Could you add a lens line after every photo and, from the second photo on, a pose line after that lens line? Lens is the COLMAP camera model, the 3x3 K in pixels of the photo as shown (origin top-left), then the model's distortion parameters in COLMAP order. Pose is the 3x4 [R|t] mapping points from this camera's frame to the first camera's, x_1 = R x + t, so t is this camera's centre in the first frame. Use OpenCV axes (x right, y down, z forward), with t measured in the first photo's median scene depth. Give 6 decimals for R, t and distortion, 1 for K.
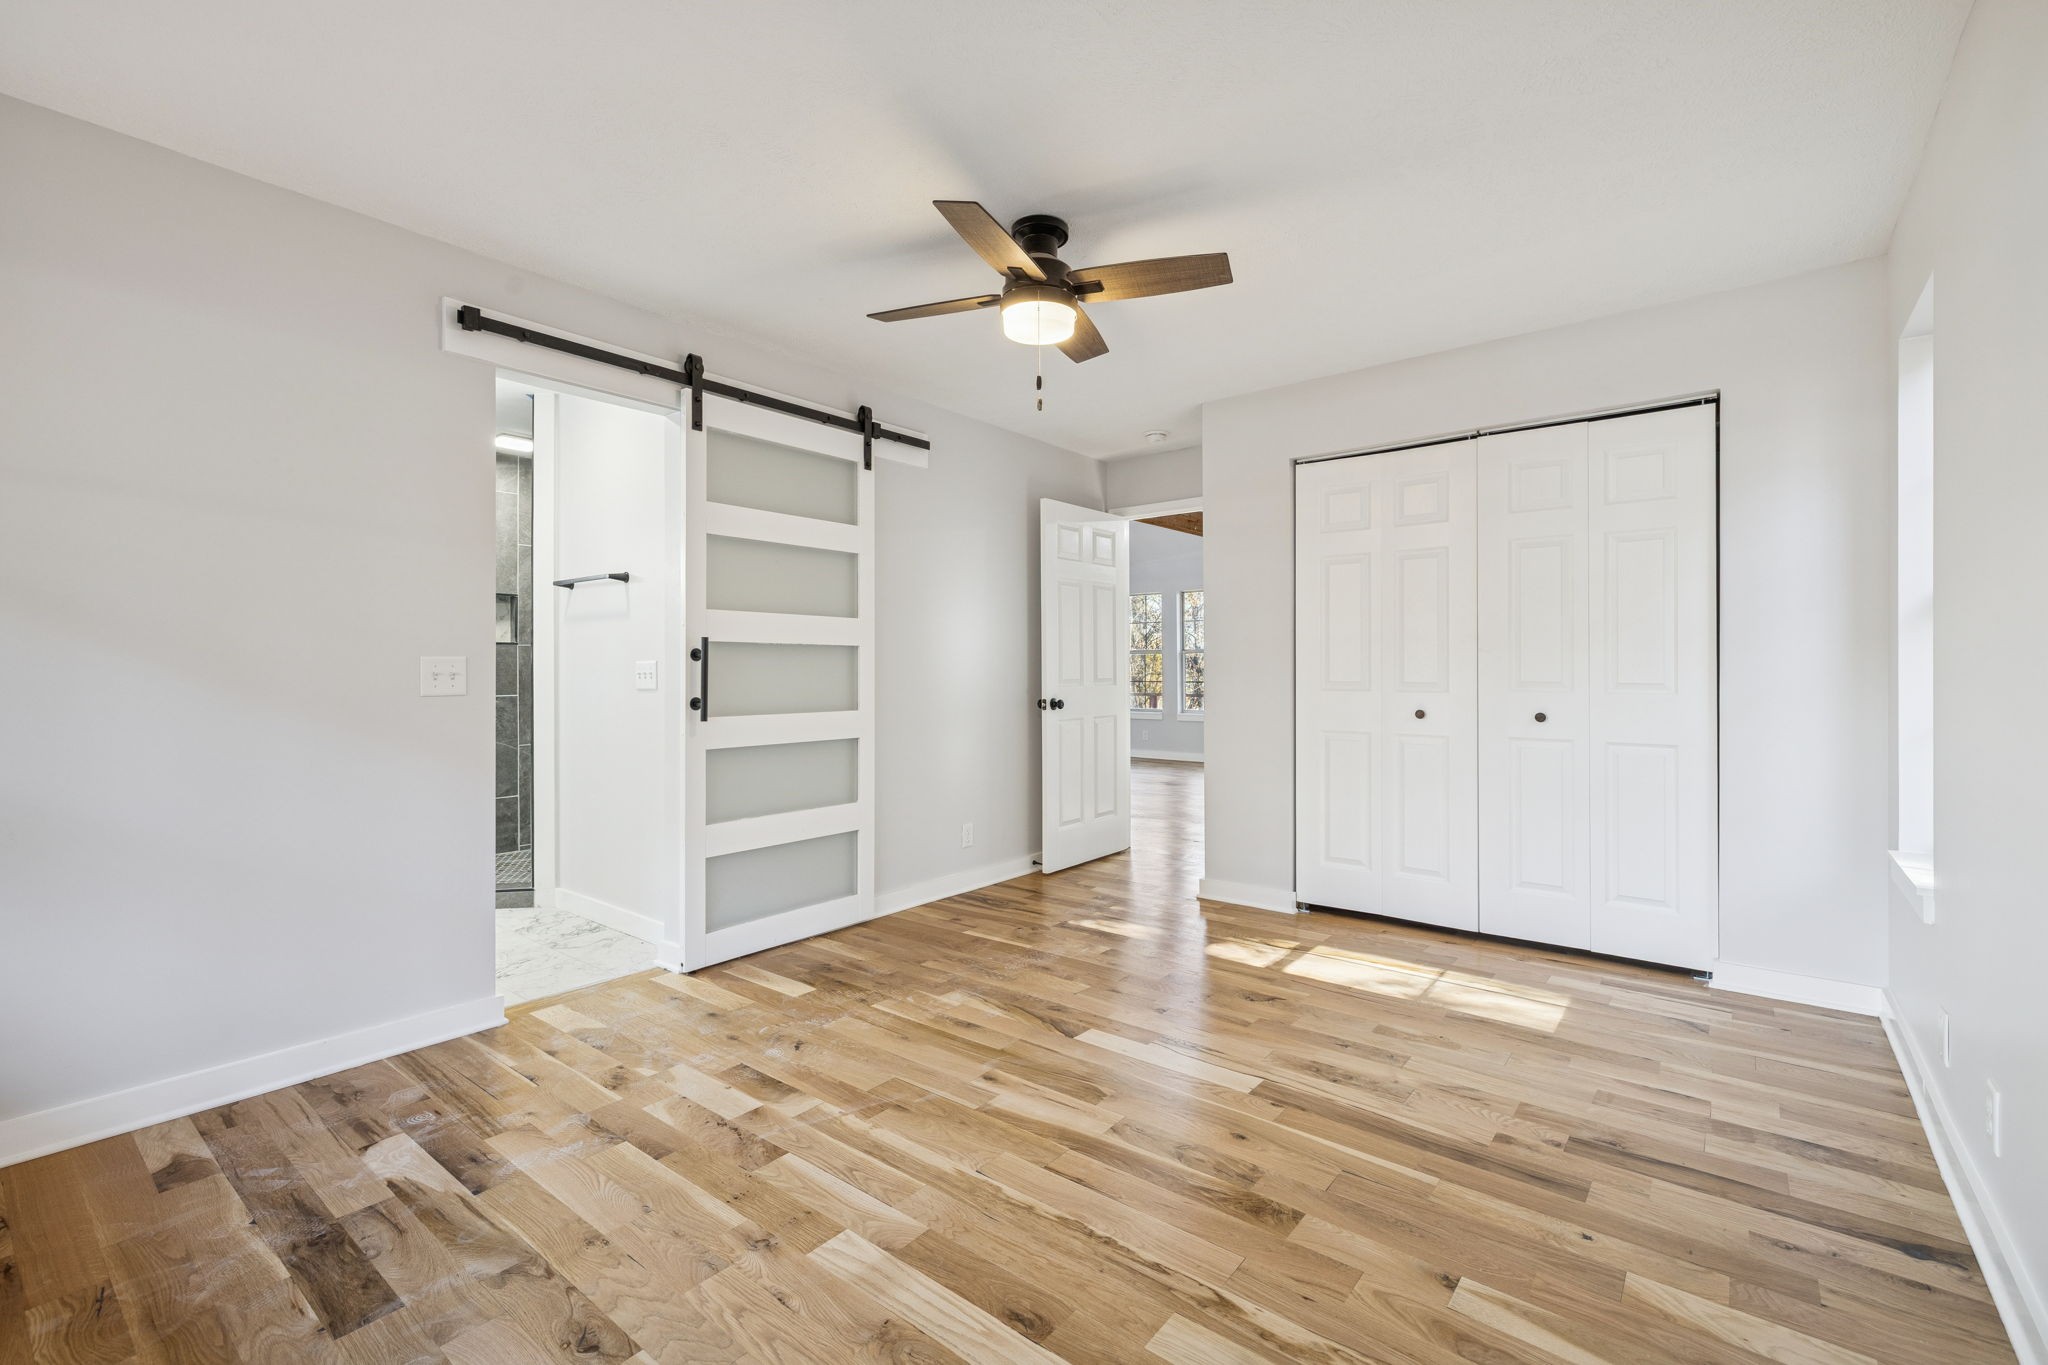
lens RADIAL K [[874.0, 0, 1030.6], [0, 874.0, 674.2], [0, 0, 1]] dist [0.004314, -0.000198]
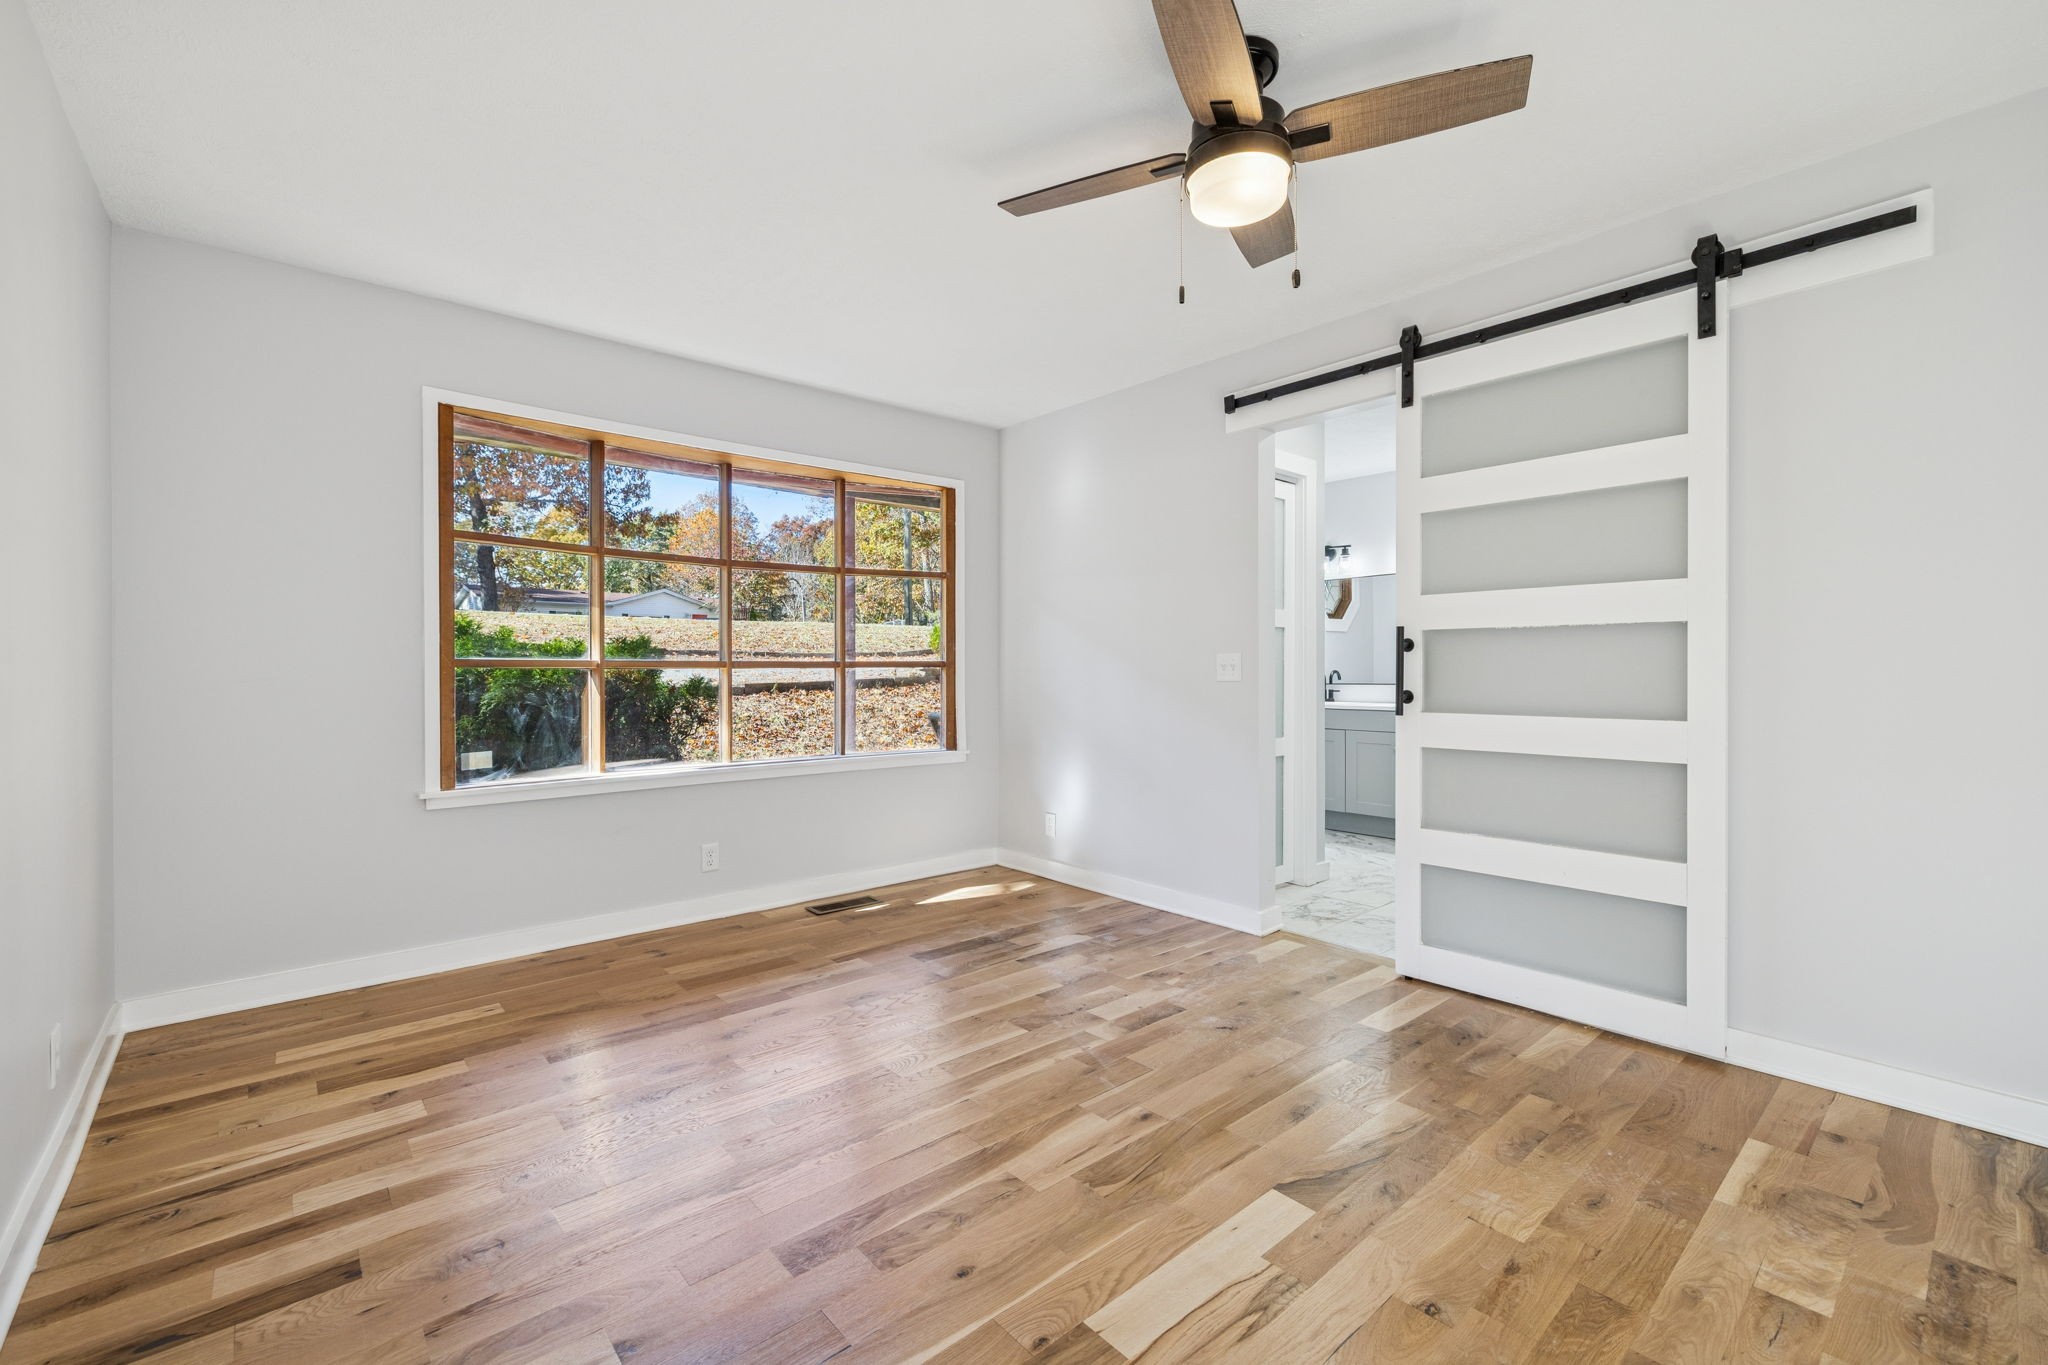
lens RADIAL K [[874.0, 0, 1030.6], [0, 874.0, 674.2], [0, 0, 1]] dist [0.004314, -0.000198]
pose [[-0.168410, 0.007921, -0.985685, 0.822529], [-0.000818, 0.999966, 0.008176, 0.003409], [0.985717, 0.002183, -0.168398, 1.002208]]
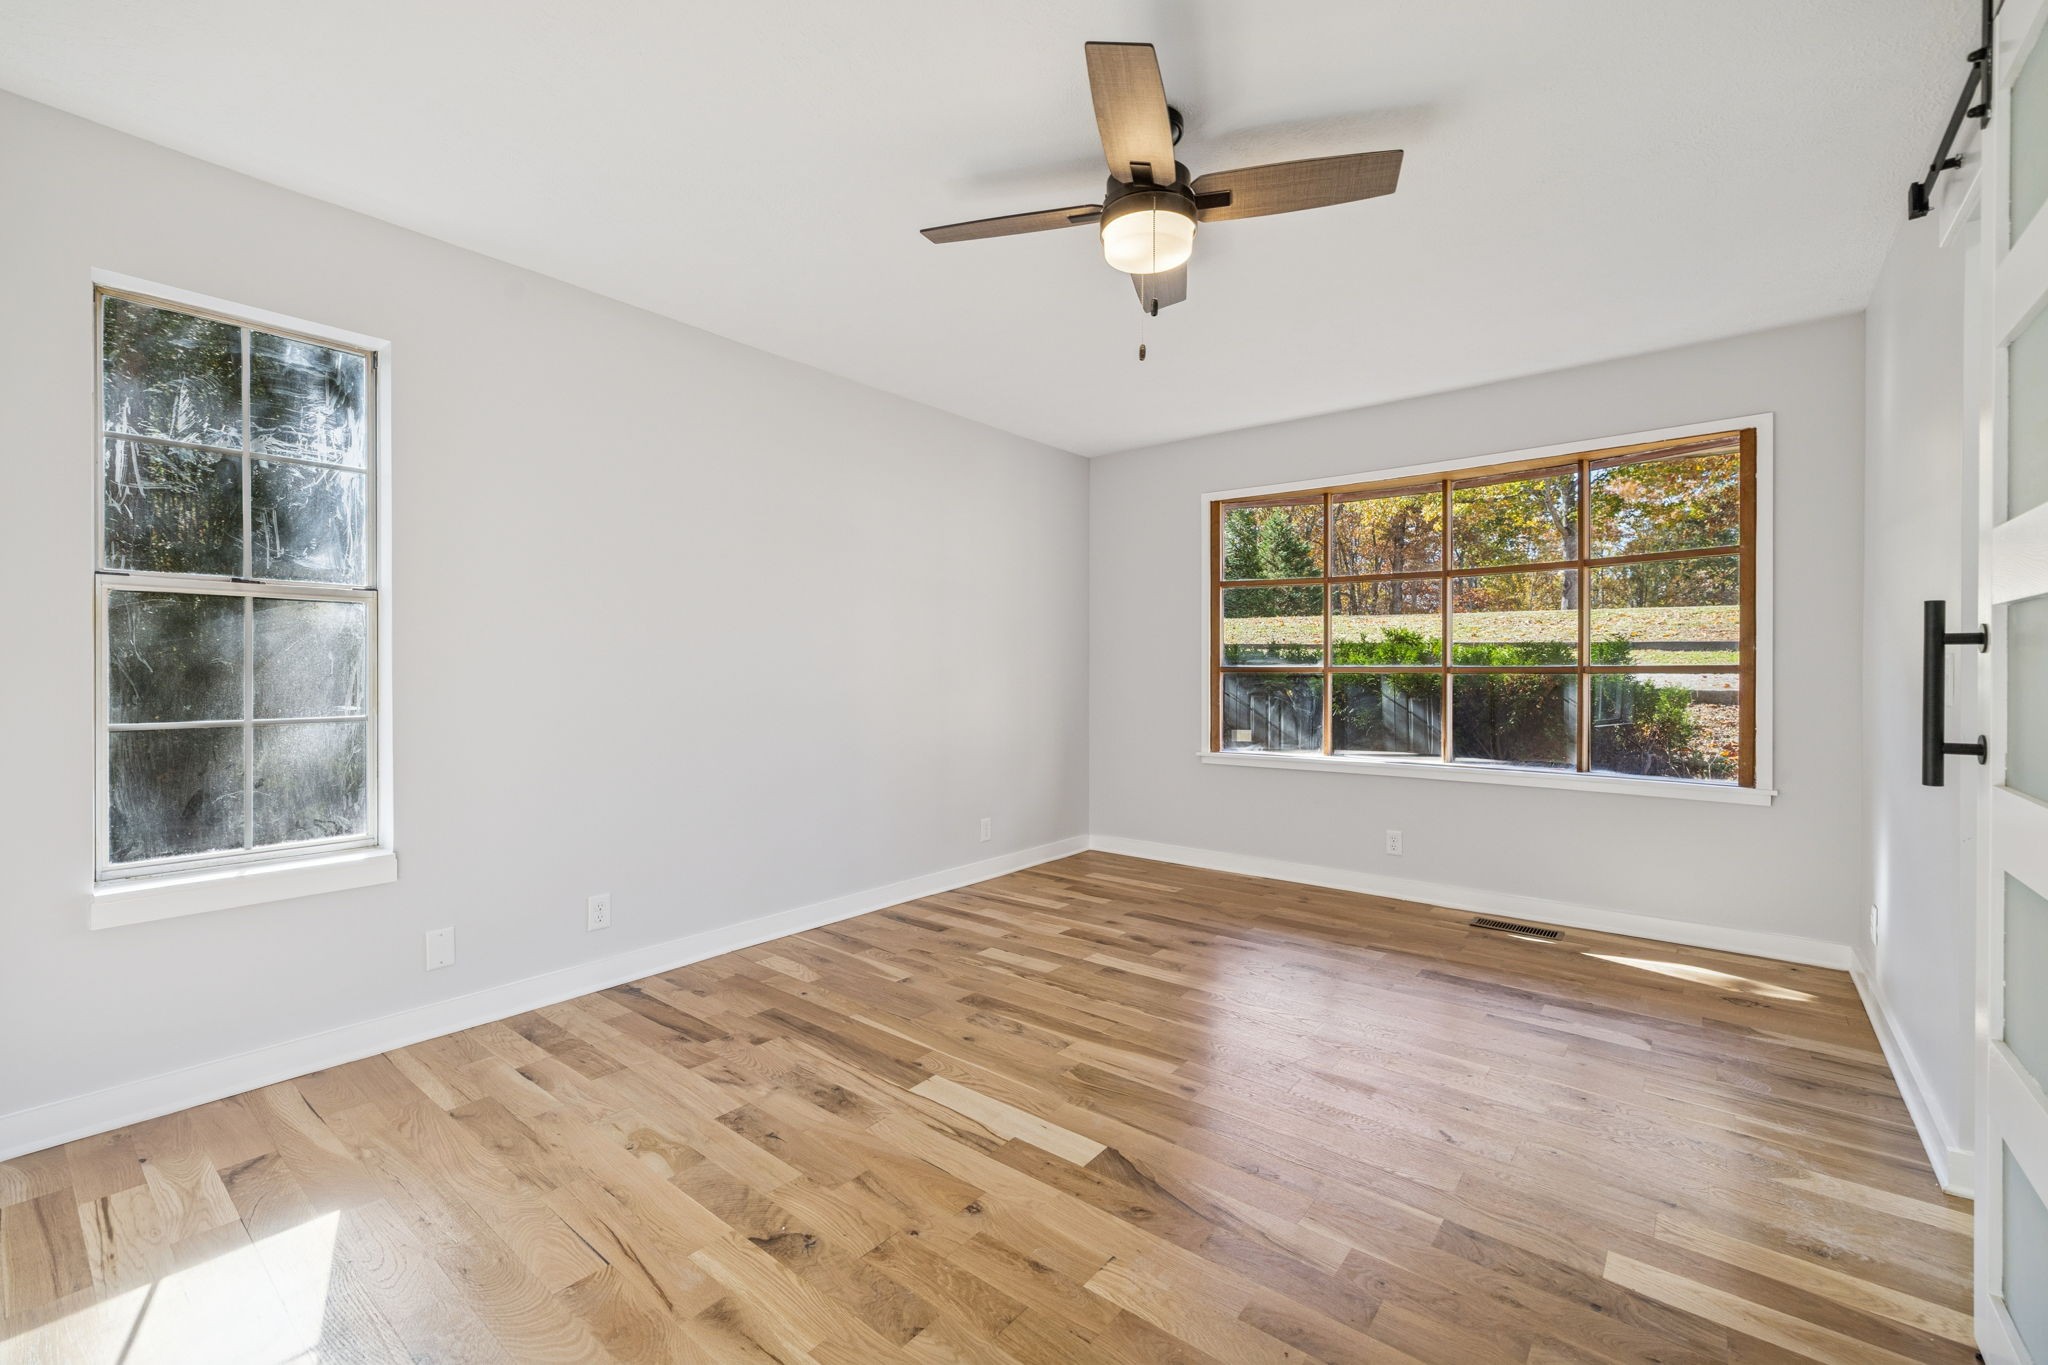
lens RADIAL K [[880.2, 0, 1014.2], [0, 880.2, 670.5], [0, 0, 1]] dist [0.003798, -0.000065]
pose [[-0.999870, 0.002102, 0.016008, 0.126963], [0.002193, 0.999981, 0.005698, -0.011716], [-0.015996, 0.005733, -0.999856, 1.925165]]
